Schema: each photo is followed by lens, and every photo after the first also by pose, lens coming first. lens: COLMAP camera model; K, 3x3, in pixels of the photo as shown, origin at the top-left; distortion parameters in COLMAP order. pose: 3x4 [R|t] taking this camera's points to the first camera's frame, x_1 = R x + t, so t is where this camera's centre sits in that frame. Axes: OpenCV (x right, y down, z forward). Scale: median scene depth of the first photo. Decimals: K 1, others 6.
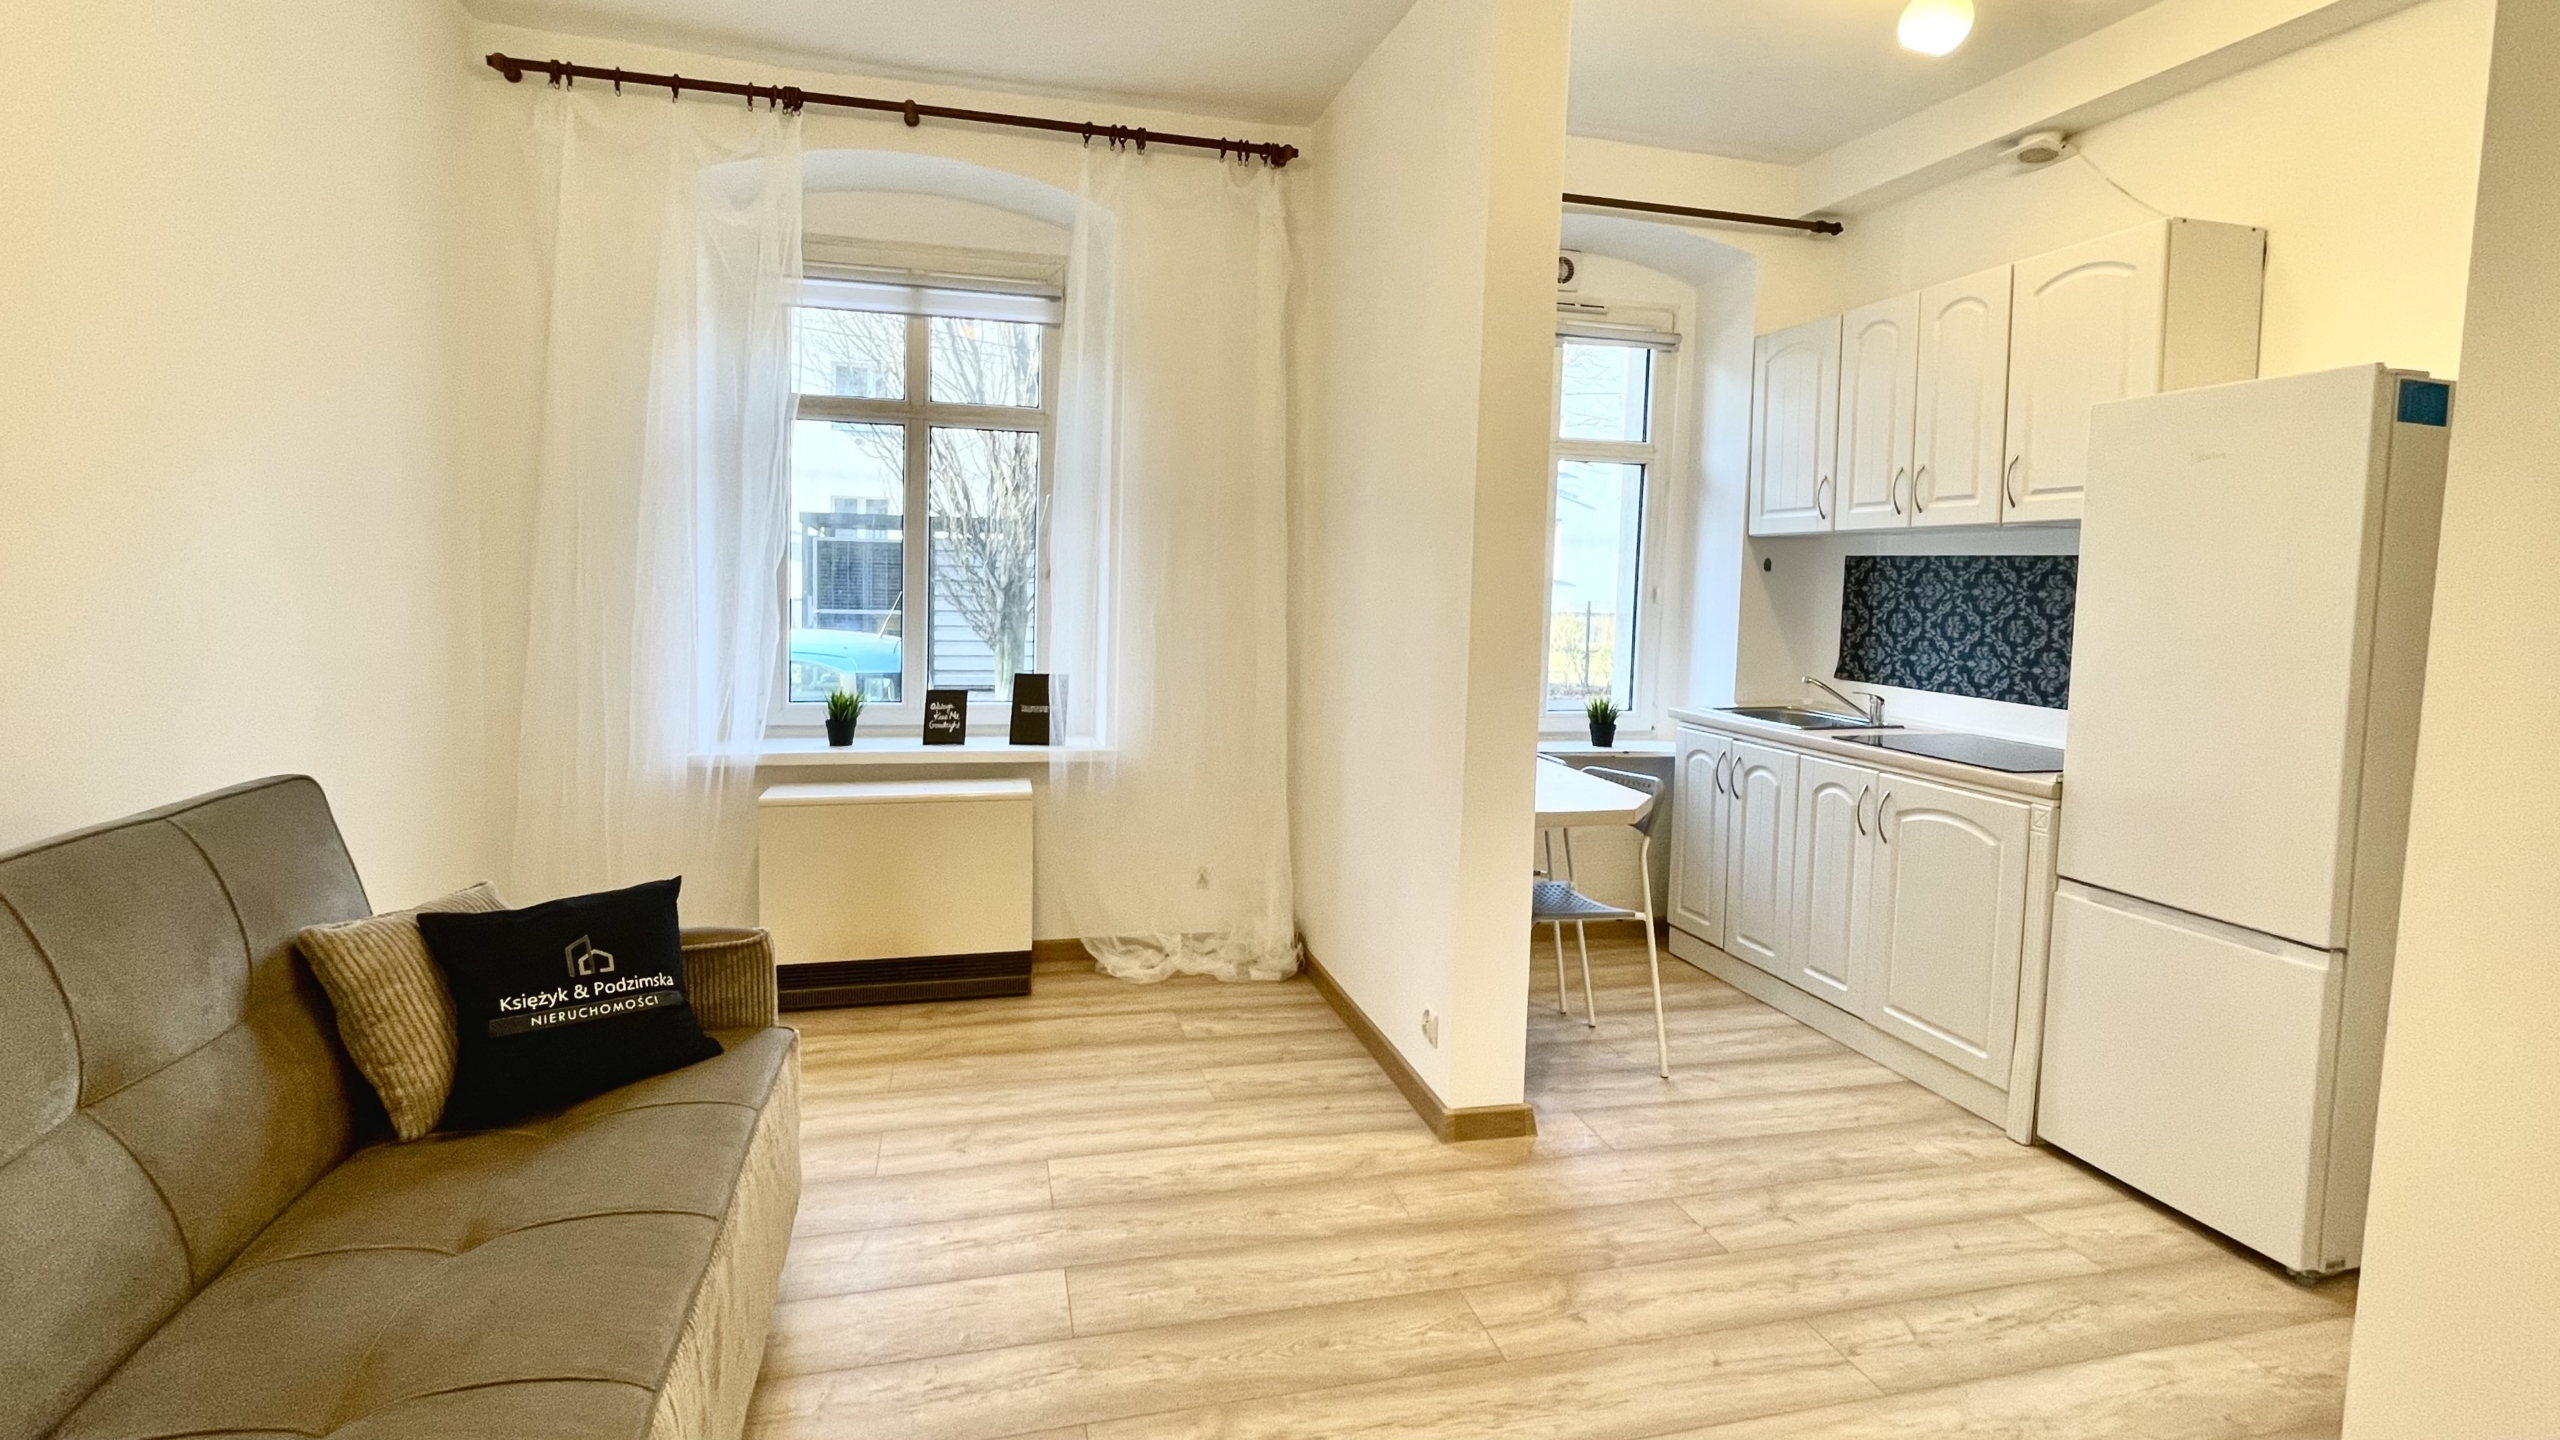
lens RADIAL K [[1076.0, 0, 1259.3], [0, 1076.0, 642.9], [0, 0, 1]] dist [-0.002033, -0.001089]
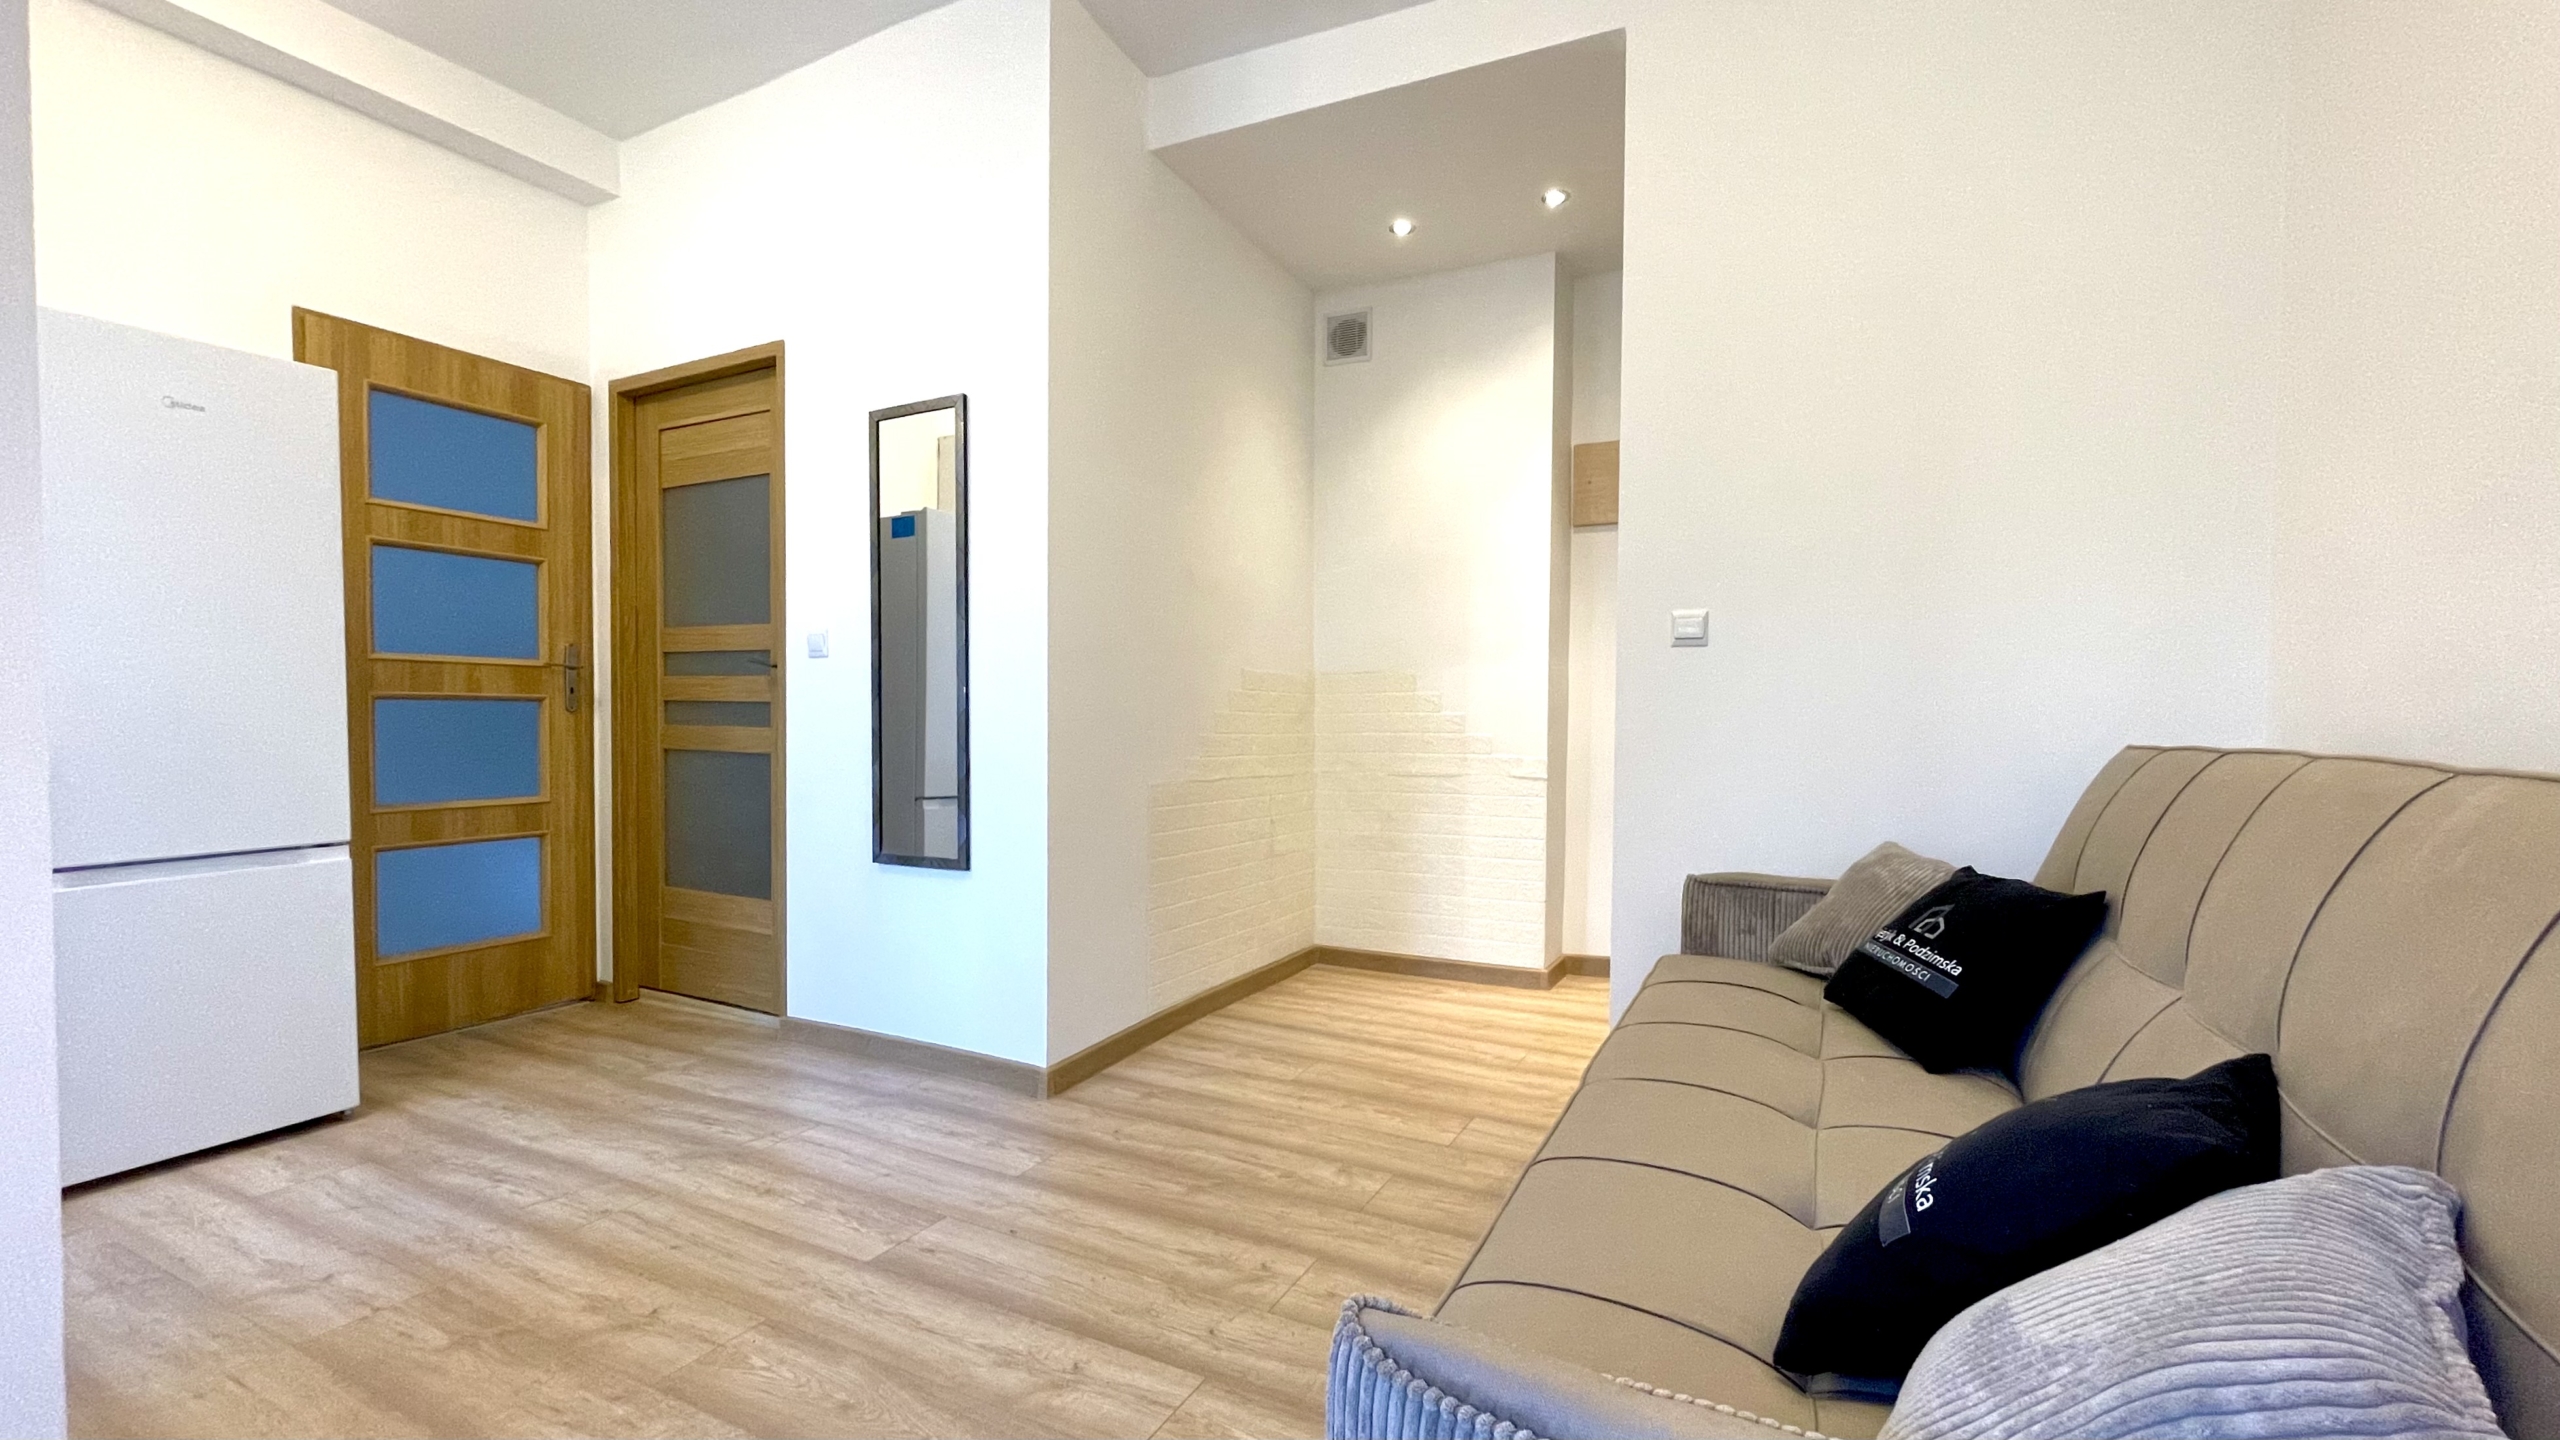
lens RADIAL K [[1076.0, 0, 1278.5], [0, 1076.0, 719.4], [0, 0, 1]] dist [-0.002033, -0.001089]
pose [[-0.758076, -0.036974, 0.651117, -0.397149], [0.012511, 0.997383, 0.071203, 0.044336], [-0.652046, 0.062123, -0.755630, 0.778505]]
